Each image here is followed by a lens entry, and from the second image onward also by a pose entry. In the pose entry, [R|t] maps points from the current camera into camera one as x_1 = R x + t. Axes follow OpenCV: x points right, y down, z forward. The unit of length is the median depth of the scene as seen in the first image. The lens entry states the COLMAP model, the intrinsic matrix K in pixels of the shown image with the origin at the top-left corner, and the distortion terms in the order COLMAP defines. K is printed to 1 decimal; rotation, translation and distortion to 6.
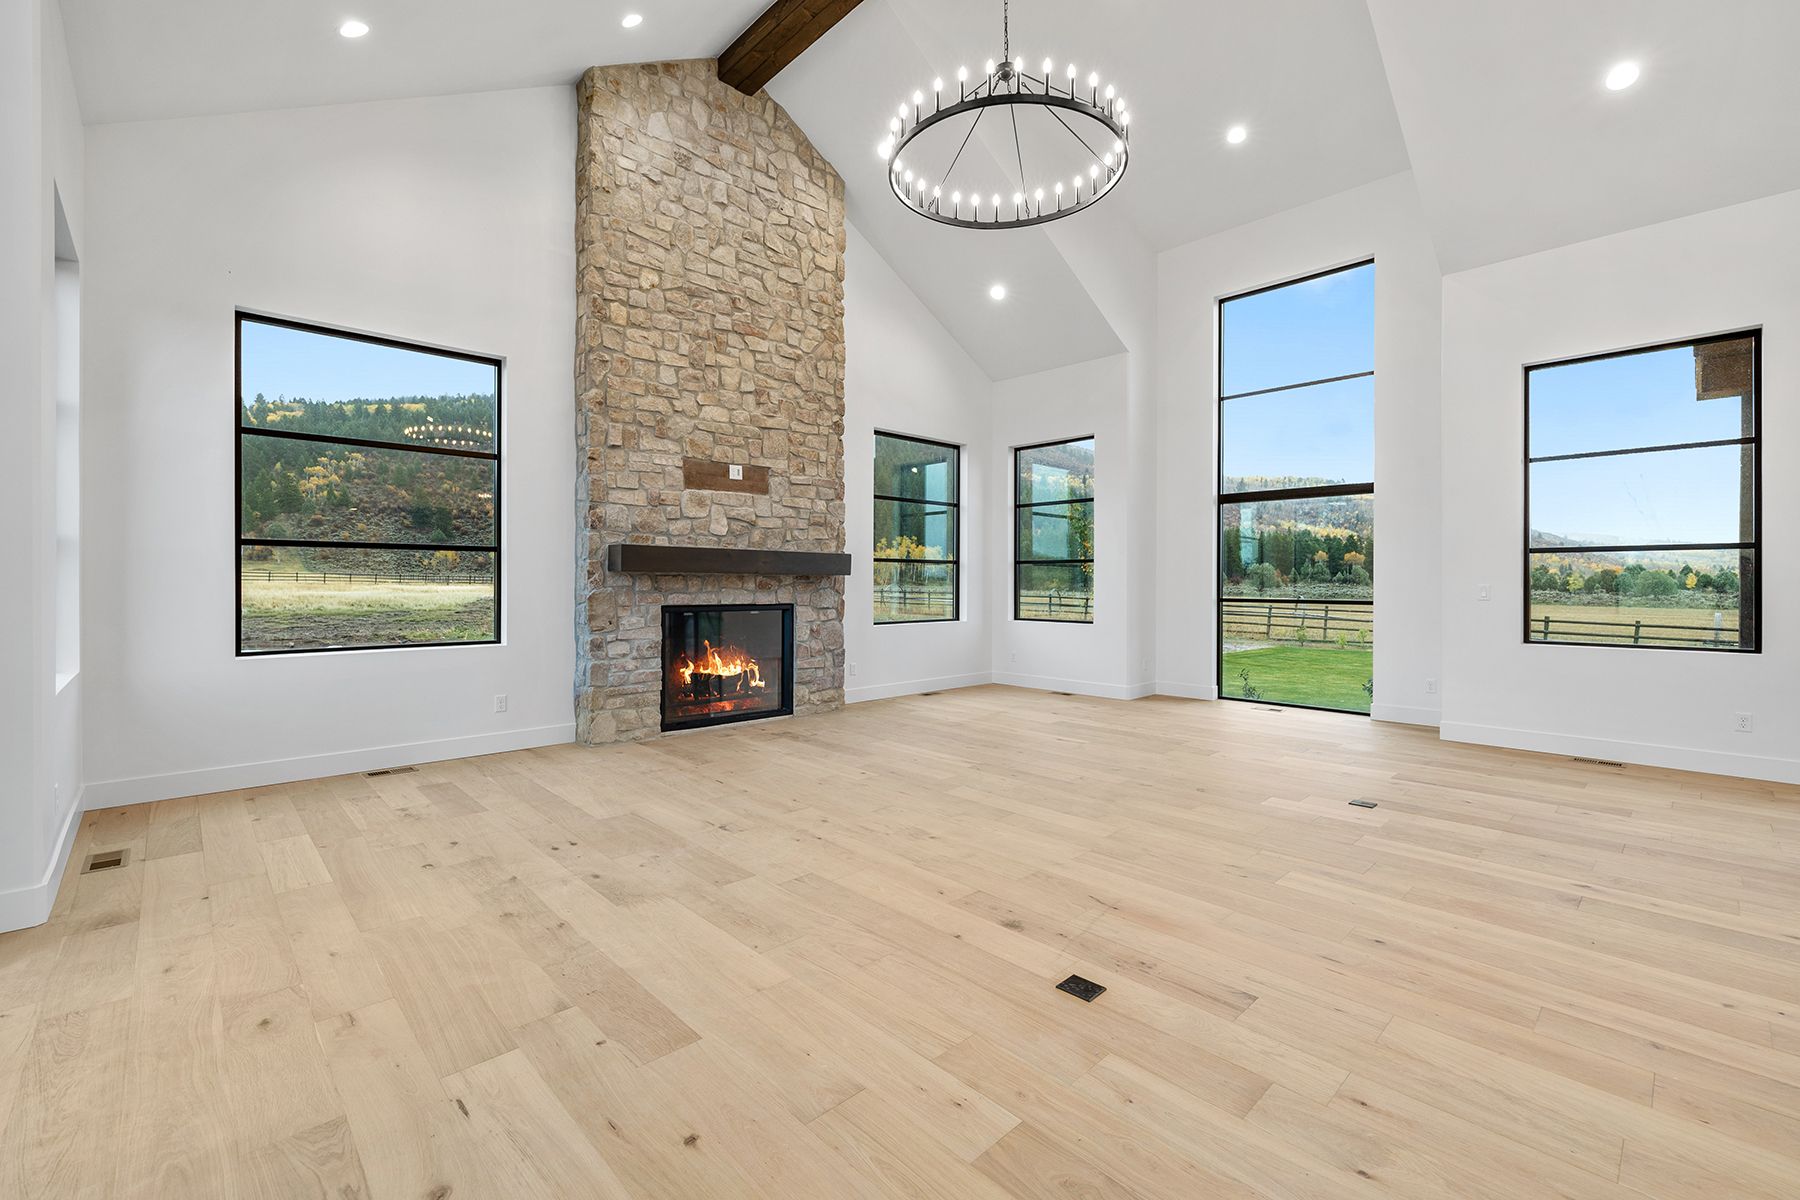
lens RADIAL K [[760.9, 0, 888.5], [0, 760.9, 581.6], [0, 0, 1]] dist [0.001594, 0.000996]
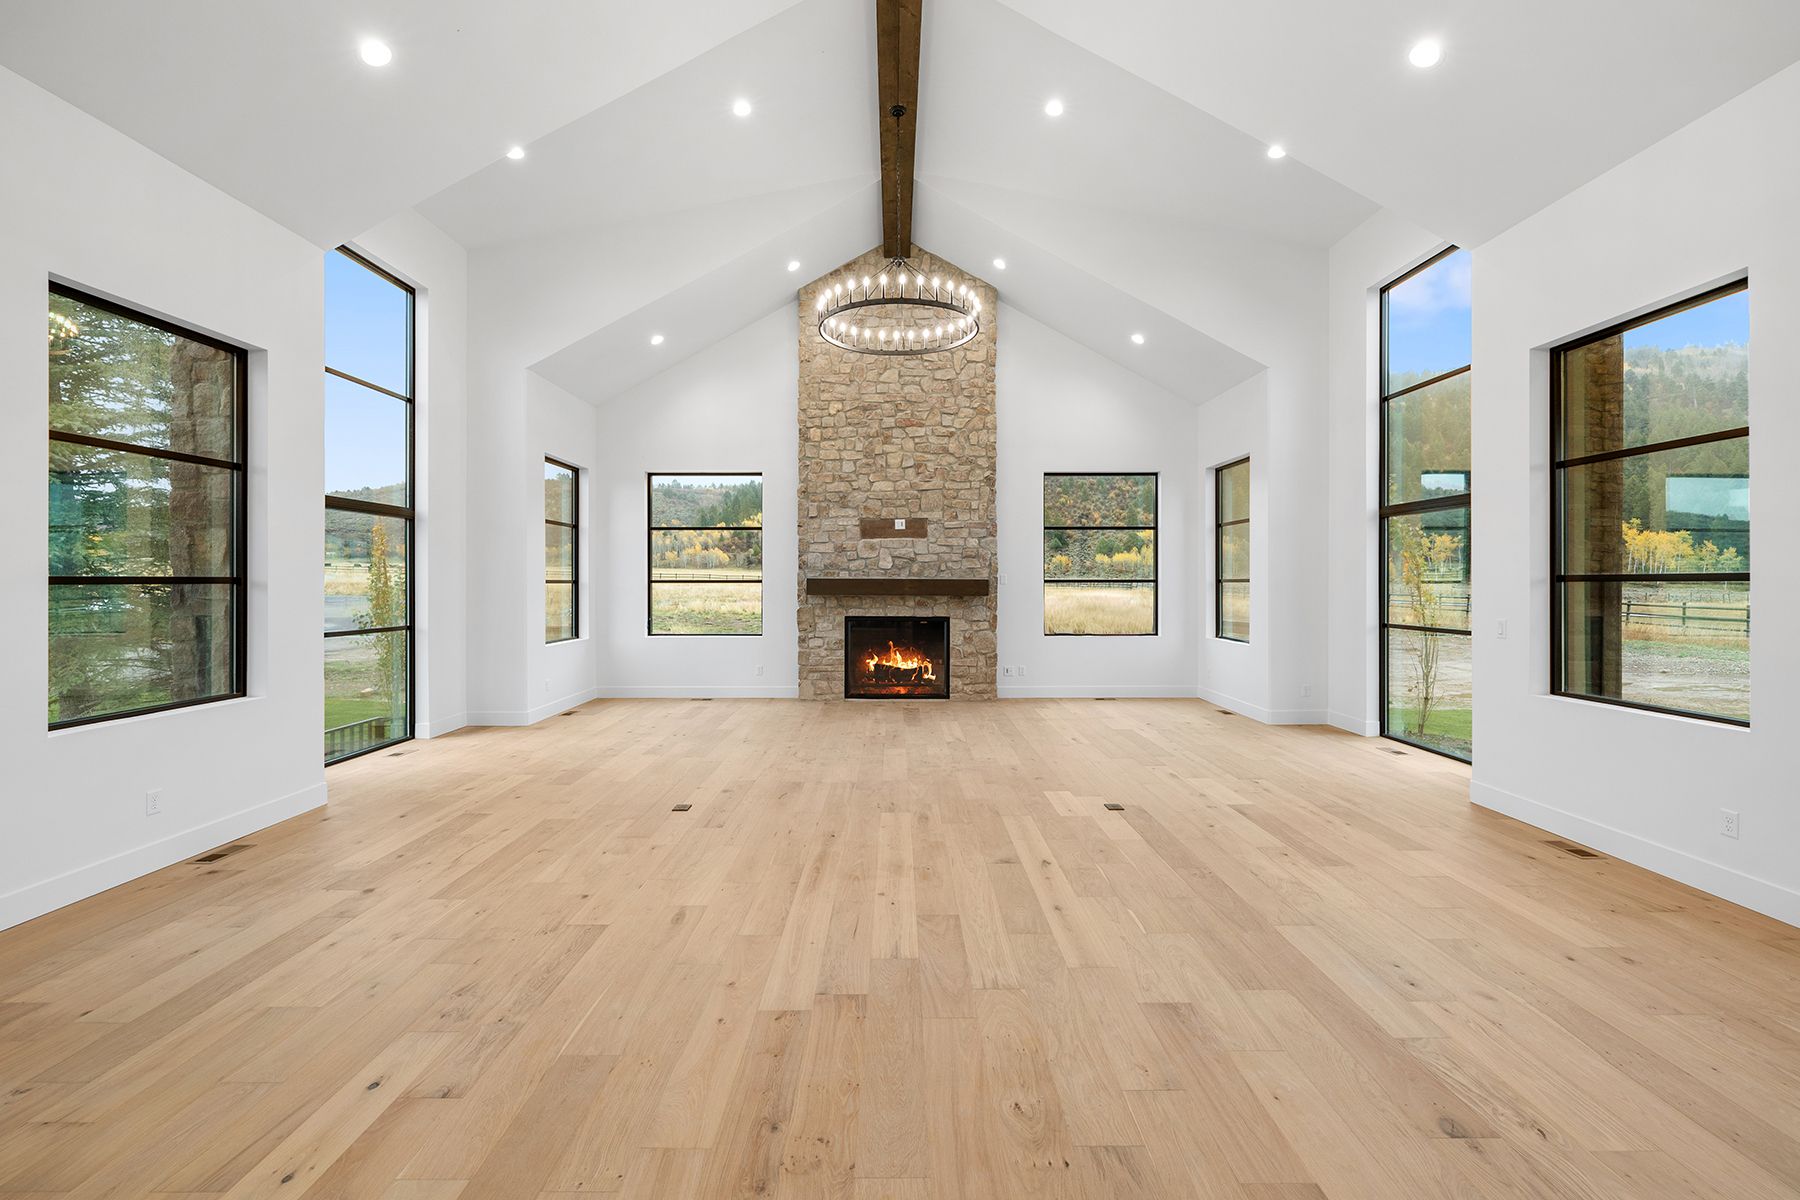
lens RADIAL K [[760.9, 0, 896.4], [0, 760.9, 582.3], [0, 0, 1]] dist [0.001594, 0.000996]
pose [[0.727829, -0.002528, -0.685754, 0.697132], [0.002861, 0.999996, -0.000650, -0.030165], [0.685753, -0.001489, 0.727833, -0.043503]]
